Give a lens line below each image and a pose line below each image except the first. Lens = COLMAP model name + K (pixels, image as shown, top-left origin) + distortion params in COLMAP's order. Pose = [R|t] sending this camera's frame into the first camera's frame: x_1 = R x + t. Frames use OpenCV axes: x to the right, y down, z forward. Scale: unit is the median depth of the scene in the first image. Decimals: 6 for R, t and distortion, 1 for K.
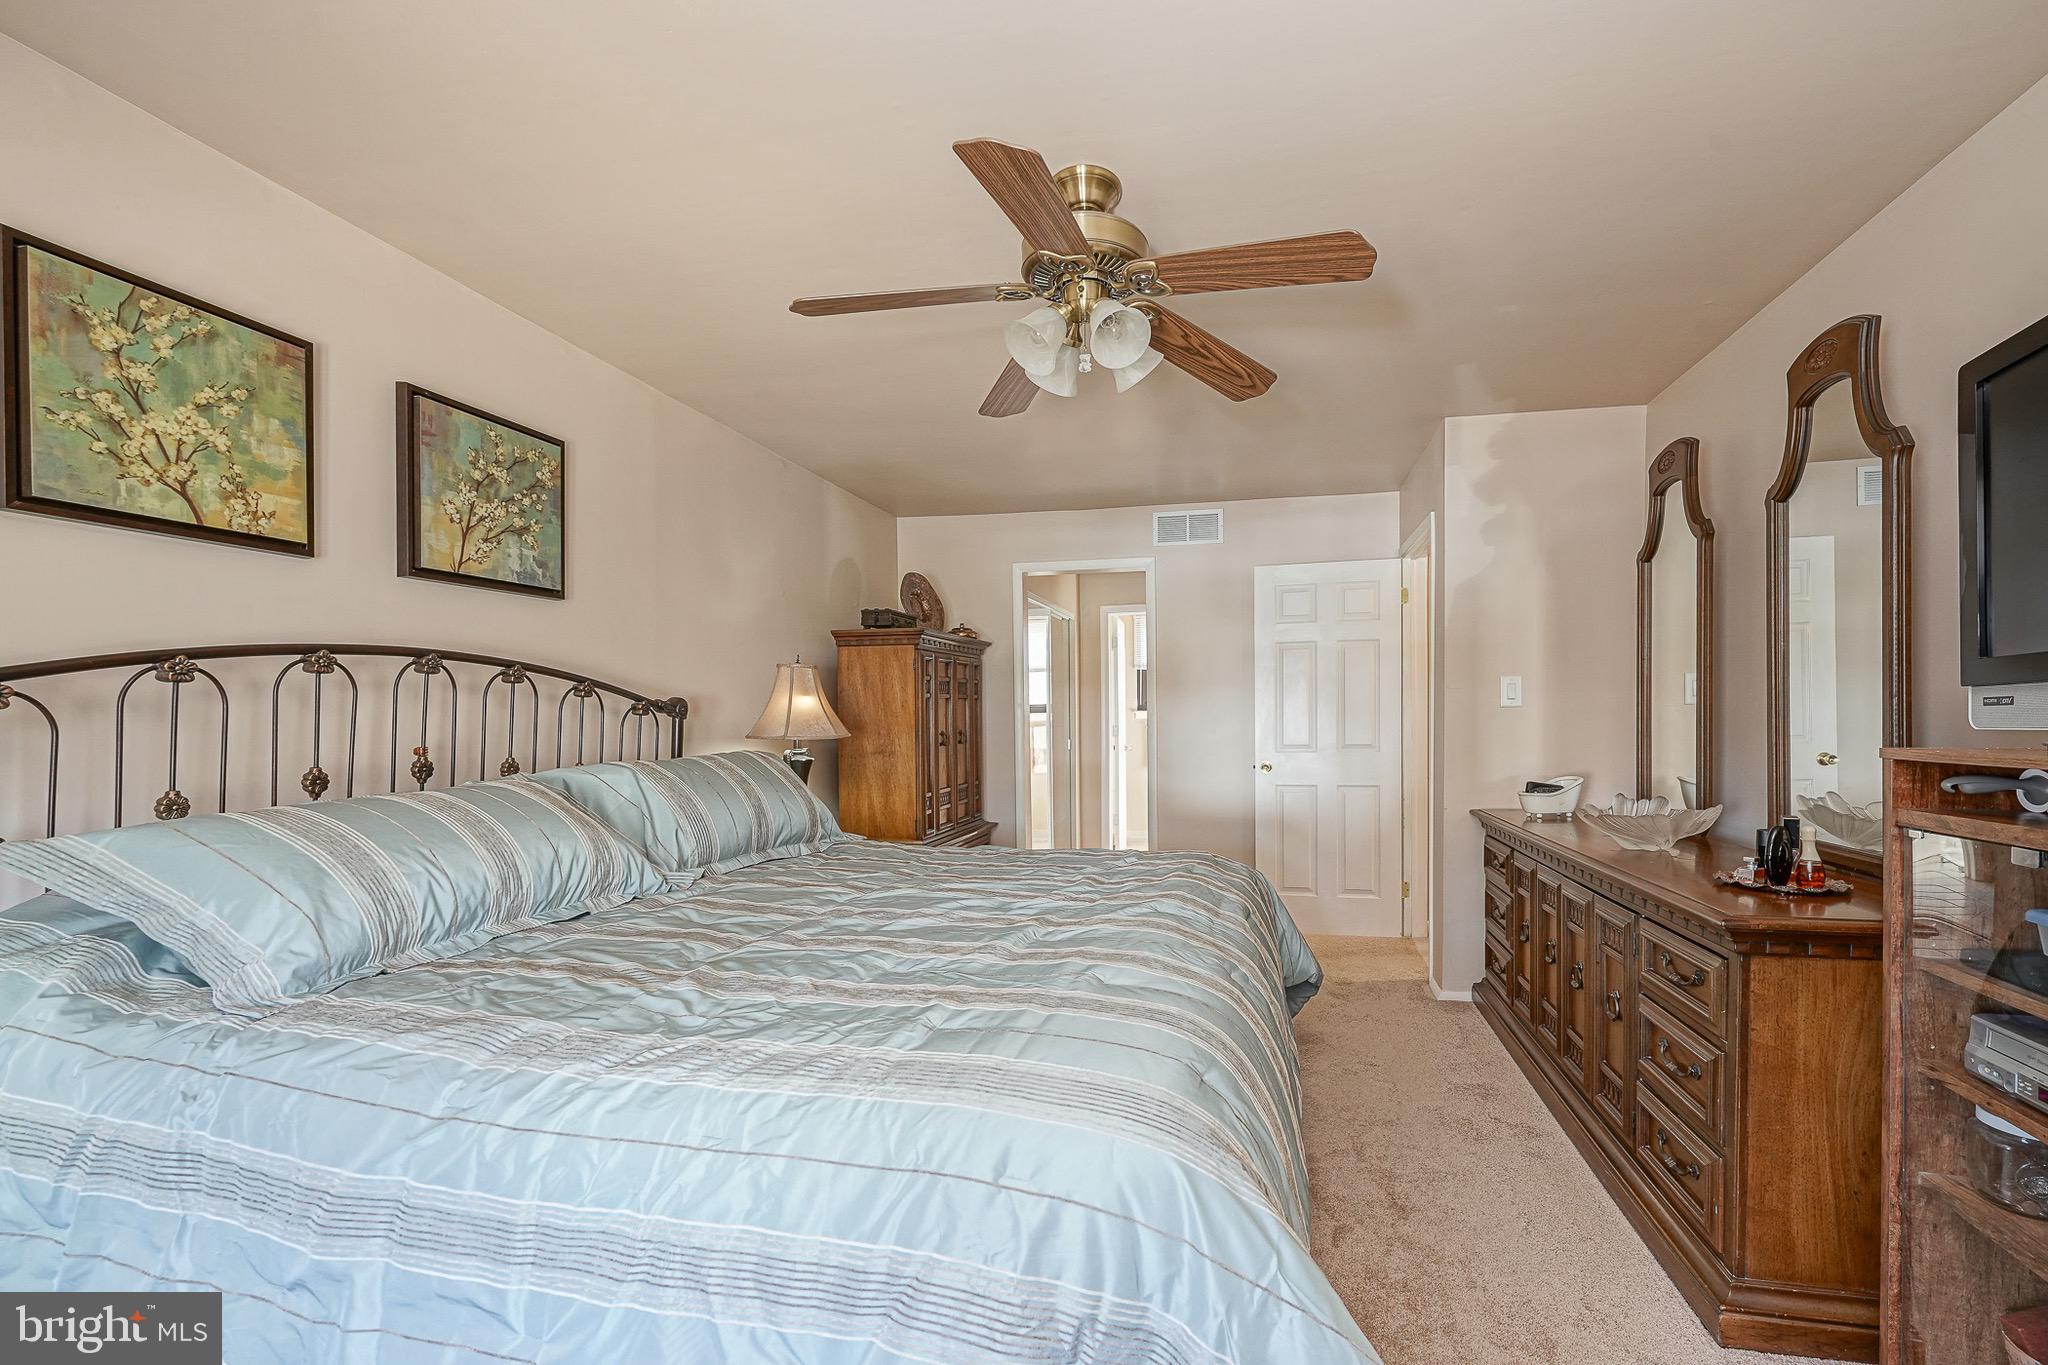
lens RADIAL K [[825.0, 0, 1112.1], [0, 825.0, 726.8], [0, 0, 1]] dist [-0.001572, 0.000198]
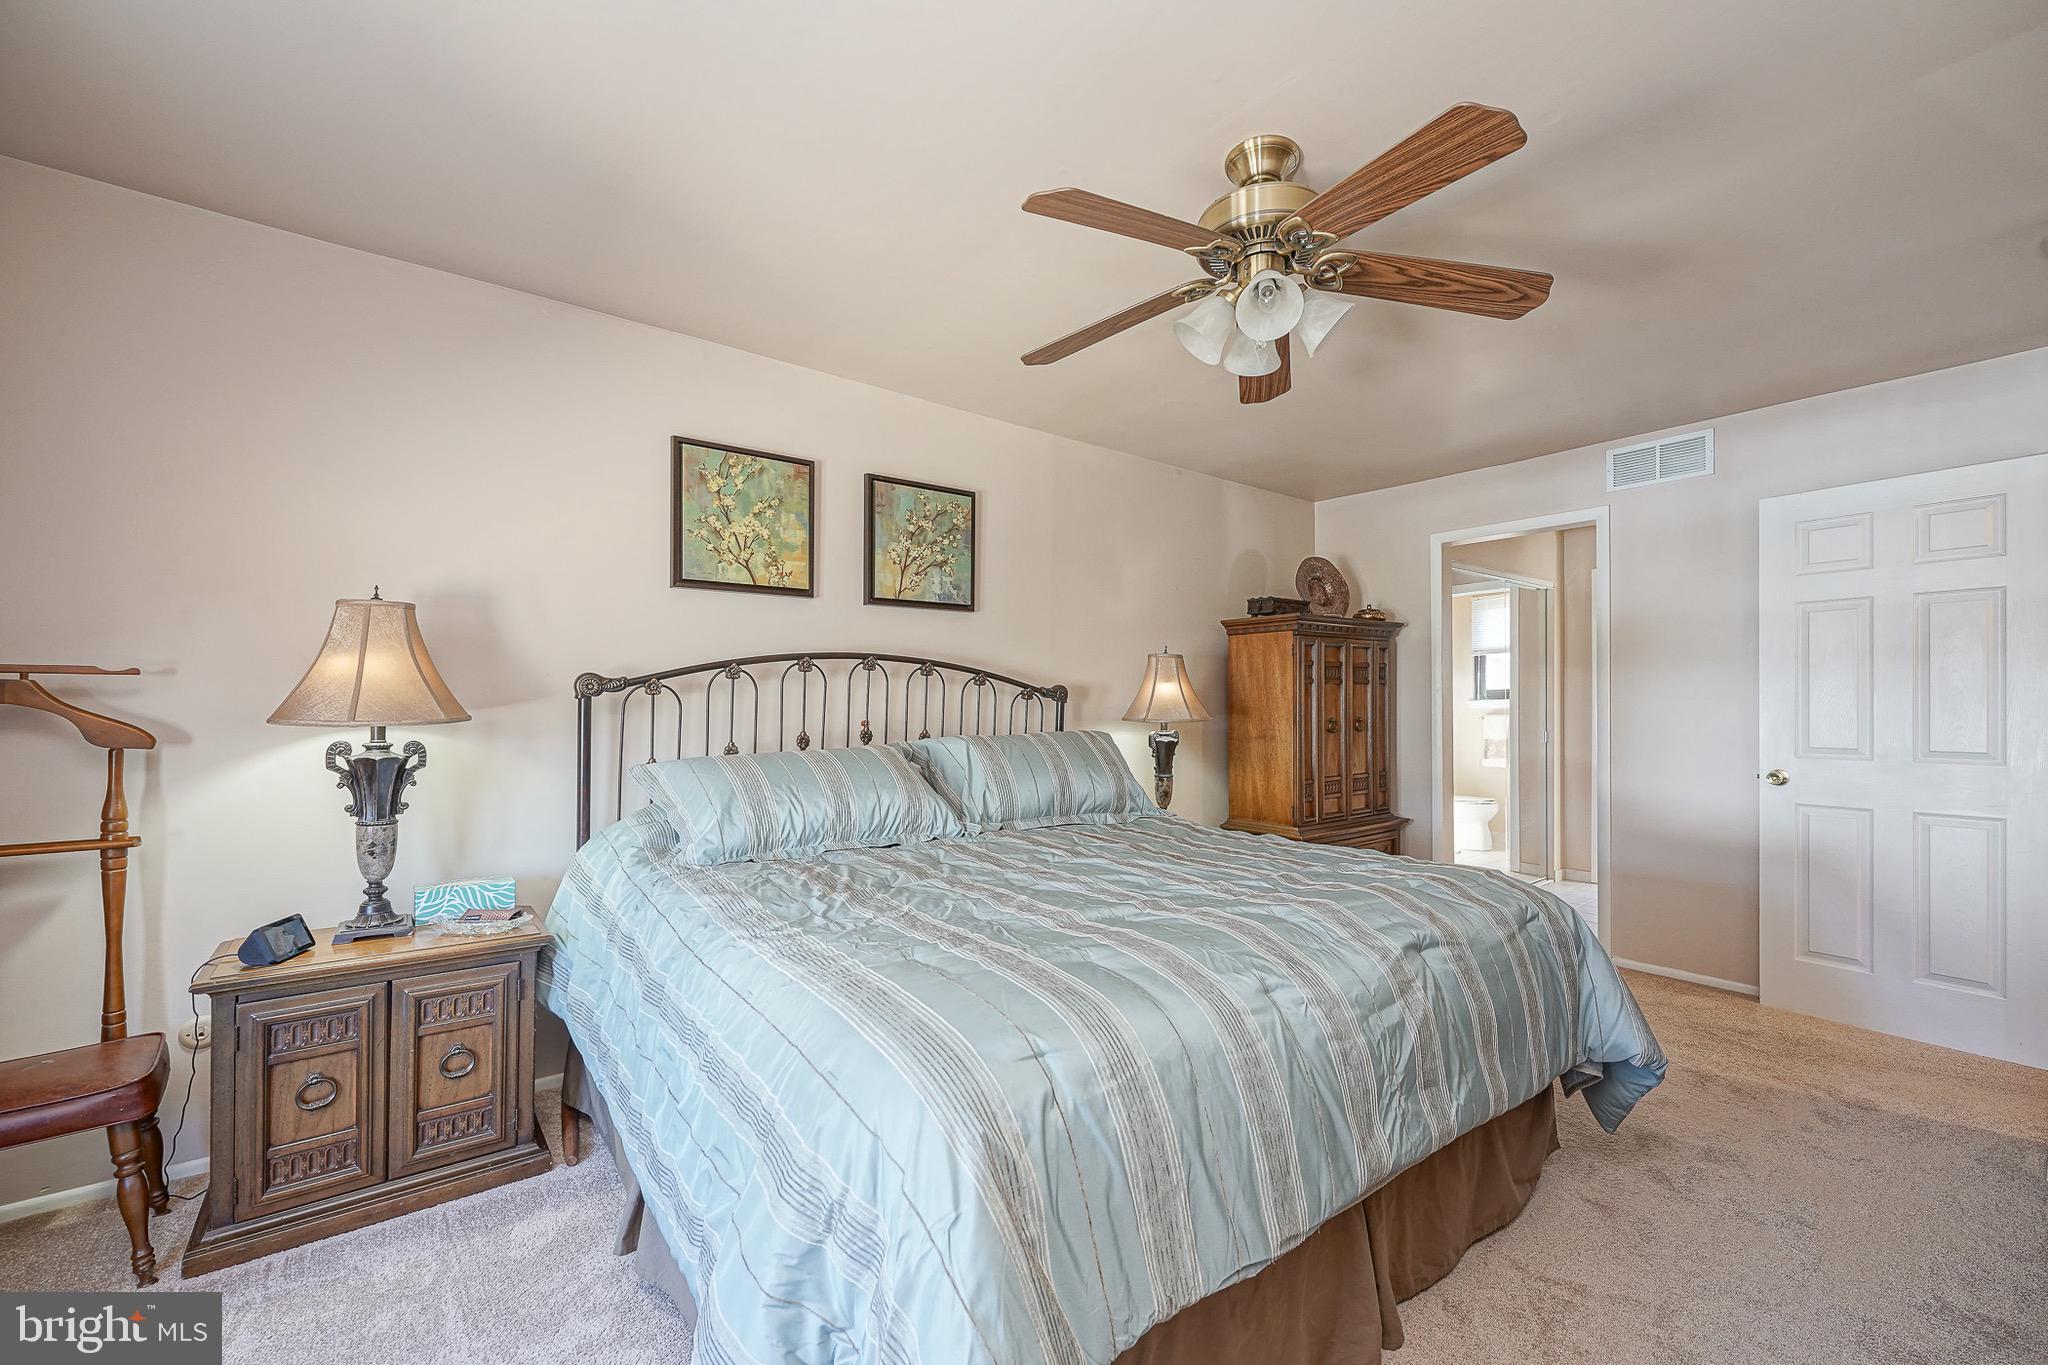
lens RADIAL K [[825.0, 0, 1047.8], [0, 825.0, 699.0], [0, 0, 1]] dist [-0.001572, 0.000198]
pose [[0.759300, 0.006166, -0.650711, 0.339137], [-0.015657, 0.999839, -0.008796, -0.005488], [0.650552, 0.016867, 0.759274, 0.091151]]
